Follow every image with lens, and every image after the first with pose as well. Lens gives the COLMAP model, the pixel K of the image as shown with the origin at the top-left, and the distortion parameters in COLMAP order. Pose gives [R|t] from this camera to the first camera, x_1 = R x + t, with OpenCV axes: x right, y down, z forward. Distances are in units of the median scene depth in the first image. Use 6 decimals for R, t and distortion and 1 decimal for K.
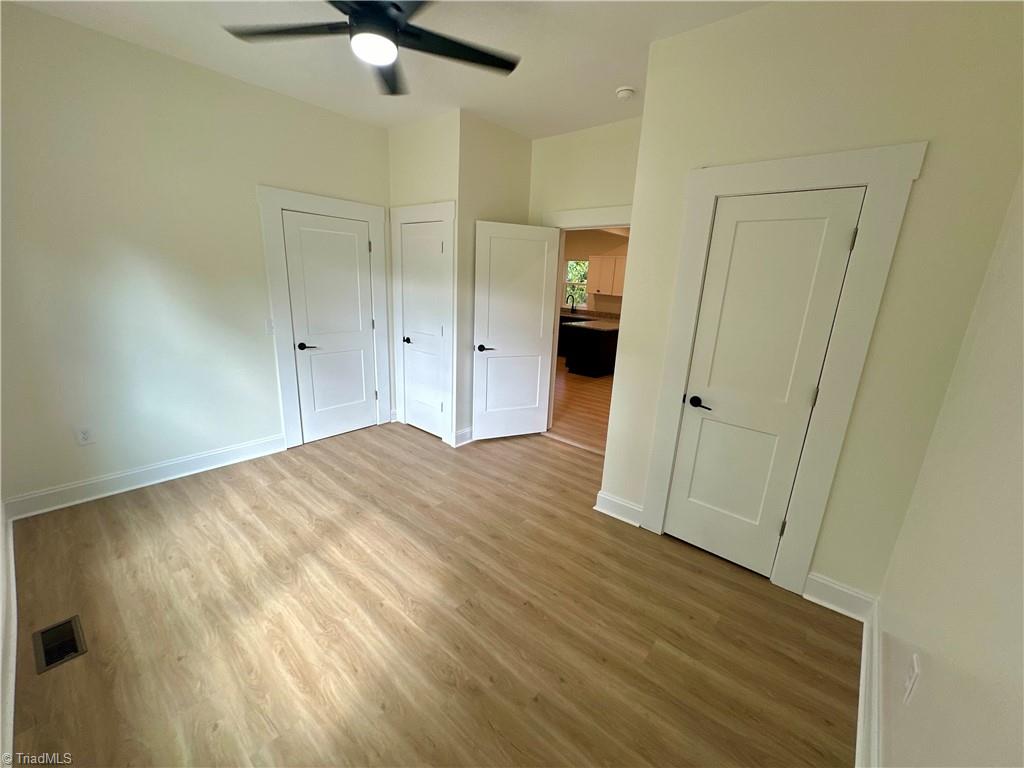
lens RADIAL K [[407.5, 0, 508.9], [0, 407.5, 378.4], [0, 0, 1]] dist [-0.002024, 0.000191]
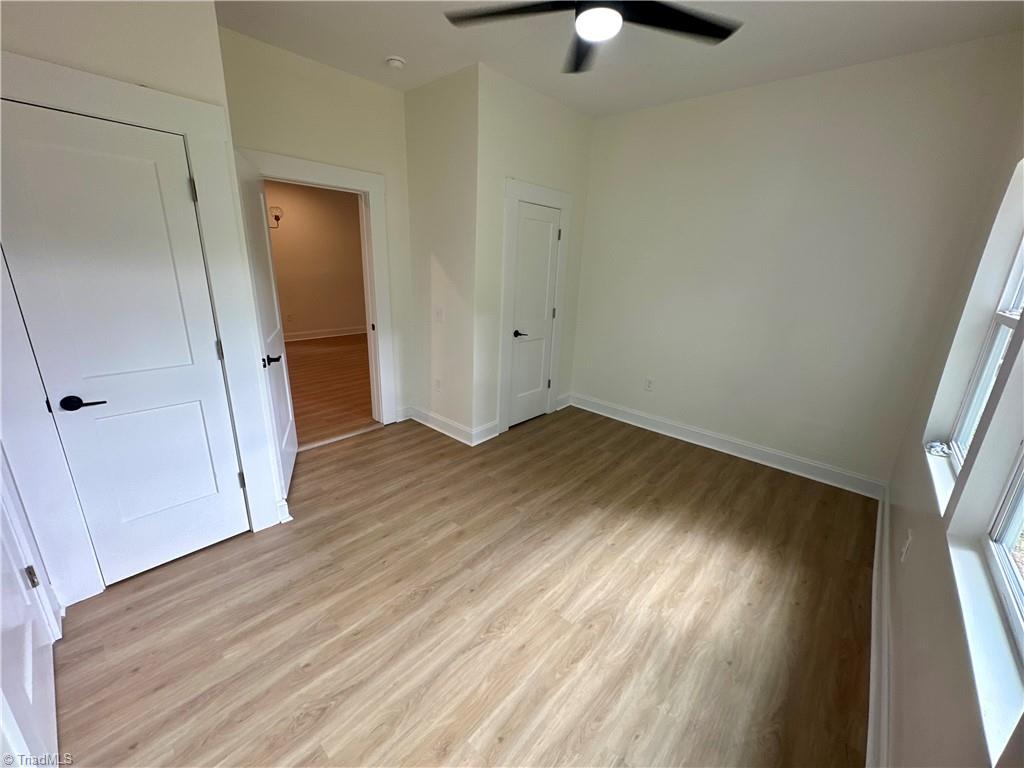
lens RADIAL K [[407.5, 0, 521.6], [0, 407.5, 376.0], [0, 0, 1]] dist [-0.002024, 0.000191]
pose [[0.015289, -0.314249, 0.949217, -1.023033], [0.198757, 0.931339, 0.305129, -0.251310], [-0.979929, 0.183999, 0.076699, 0.856427]]
